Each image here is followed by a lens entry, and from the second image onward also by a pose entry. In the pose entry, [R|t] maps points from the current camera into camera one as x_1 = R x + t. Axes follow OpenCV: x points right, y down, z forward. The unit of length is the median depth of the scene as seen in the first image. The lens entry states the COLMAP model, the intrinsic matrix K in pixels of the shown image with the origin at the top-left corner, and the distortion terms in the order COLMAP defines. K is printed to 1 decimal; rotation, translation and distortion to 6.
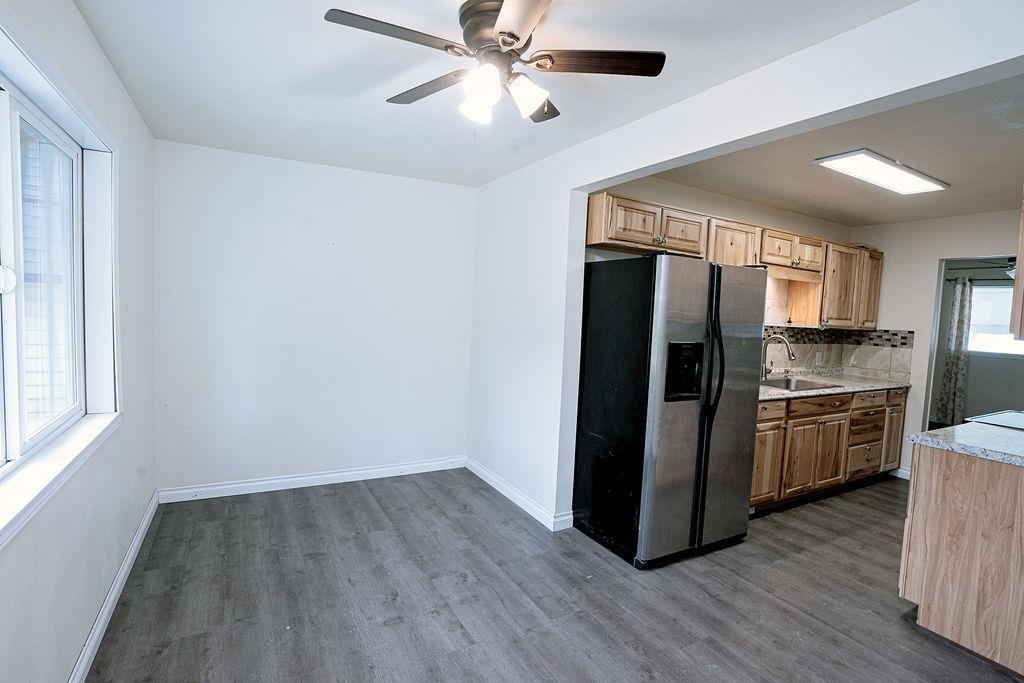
lens RADIAL K [[492.0, 0, 516.0], [0, 492.0, 337.7], [0, 0, 1]] dist [-0.073487, 0.029599]
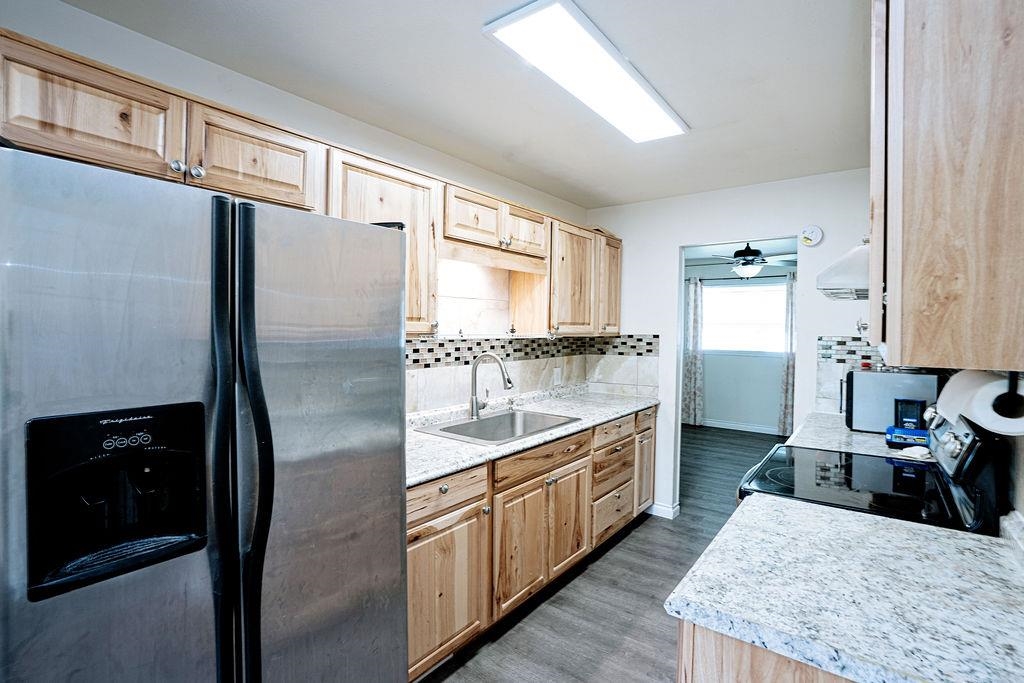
lens RADIAL K [[492.0, 0, 516.0], [0, 492.0, 337.7], [0, 0, 1]] dist [-0.073487, 0.029599]
pose [[0.913046, -0.047403, 0.405093, 0.294532], [0.057301, 0.998281, -0.012336, -0.013929], [-0.403811, 0.034476, 0.914192, 0.354023]]
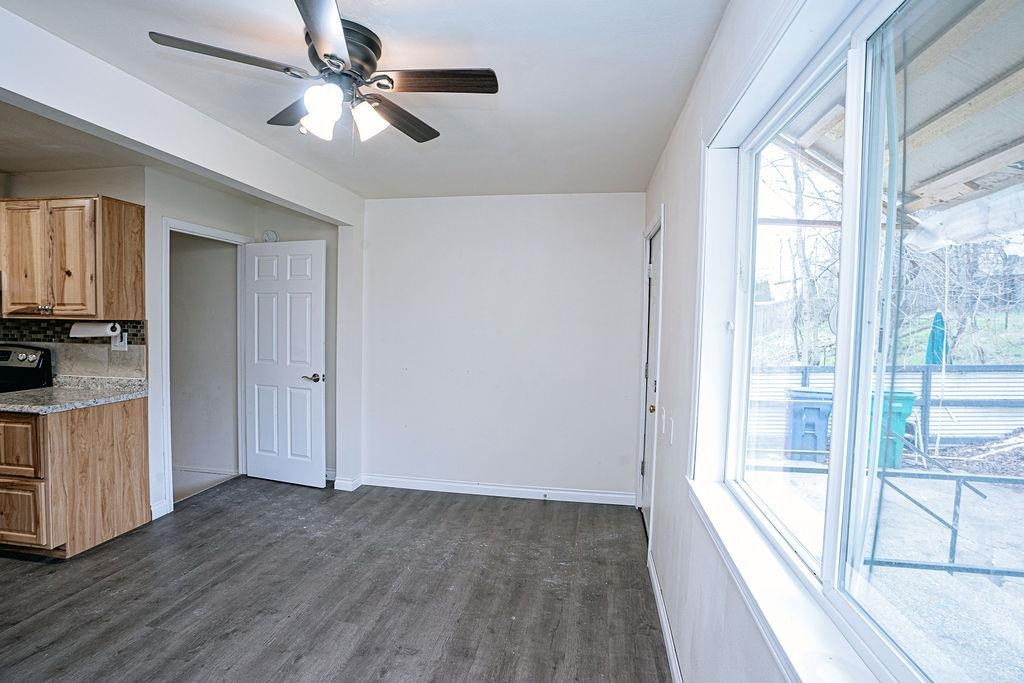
lens RADIAL K [[492.0, 0, 516.0], [0, 492.0, 337.7], [0, 0, 1]] dist [-0.073487, 0.029599]
pose [[-0.775570, -0.082519, 0.625844, -0.386758], [-0.016339, 0.993711, 0.110775, -0.054927], [-0.631050, 0.075689, -0.772041, 0.602652]]
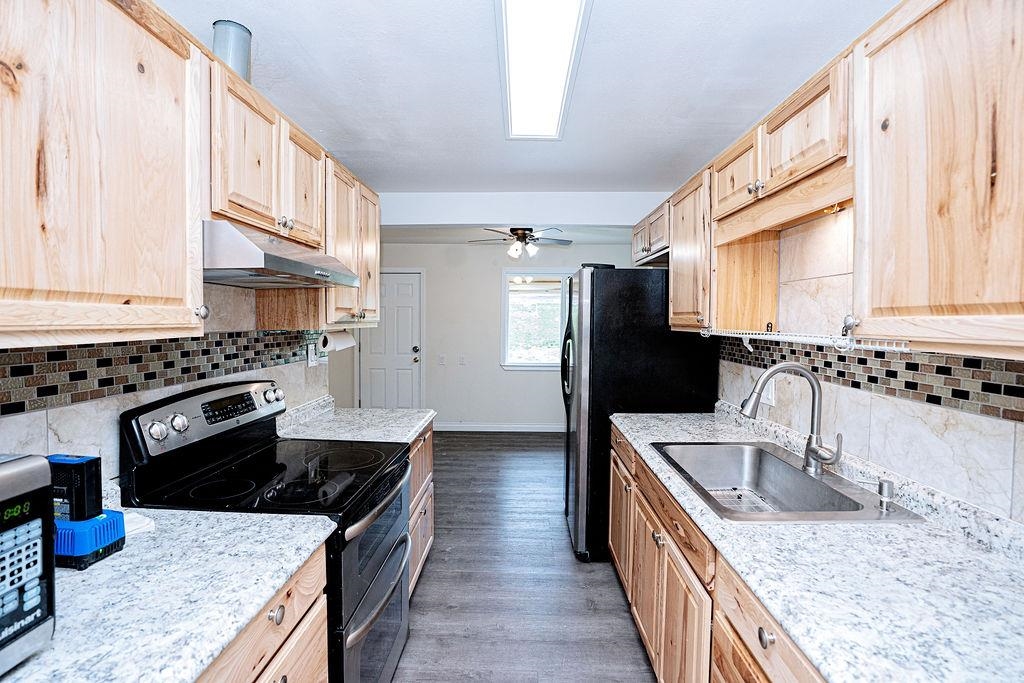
lens RADIAL K [[492.0, 0, 516.0], [0, 492.0, 337.7], [0, 0, 1]] dist [-0.073487, 0.029599]
pose [[-0.510119, -0.015017, -0.859973, 0.994328], [-0.078111, 0.996525, 0.028933, -0.018706], [0.856550, 0.081932, -0.509519, 0.984719]]
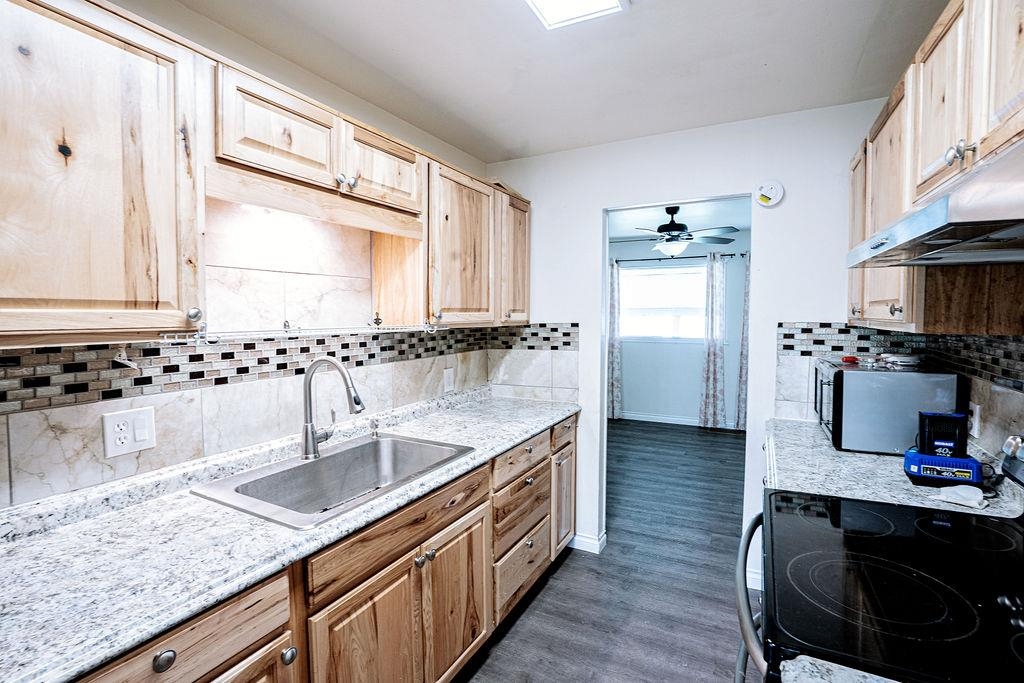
lens RADIAL K [[492.0, 0, 516.0], [0, 492.0, 337.7], [0, 0, 1]] dist [-0.073487, 0.029599]
pose [[0.827815, -0.076530, 0.555757, 0.430679], [0.075404, 0.996841, 0.024953, -0.018482], [-0.555911, 0.021250, 0.830970, 0.533267]]
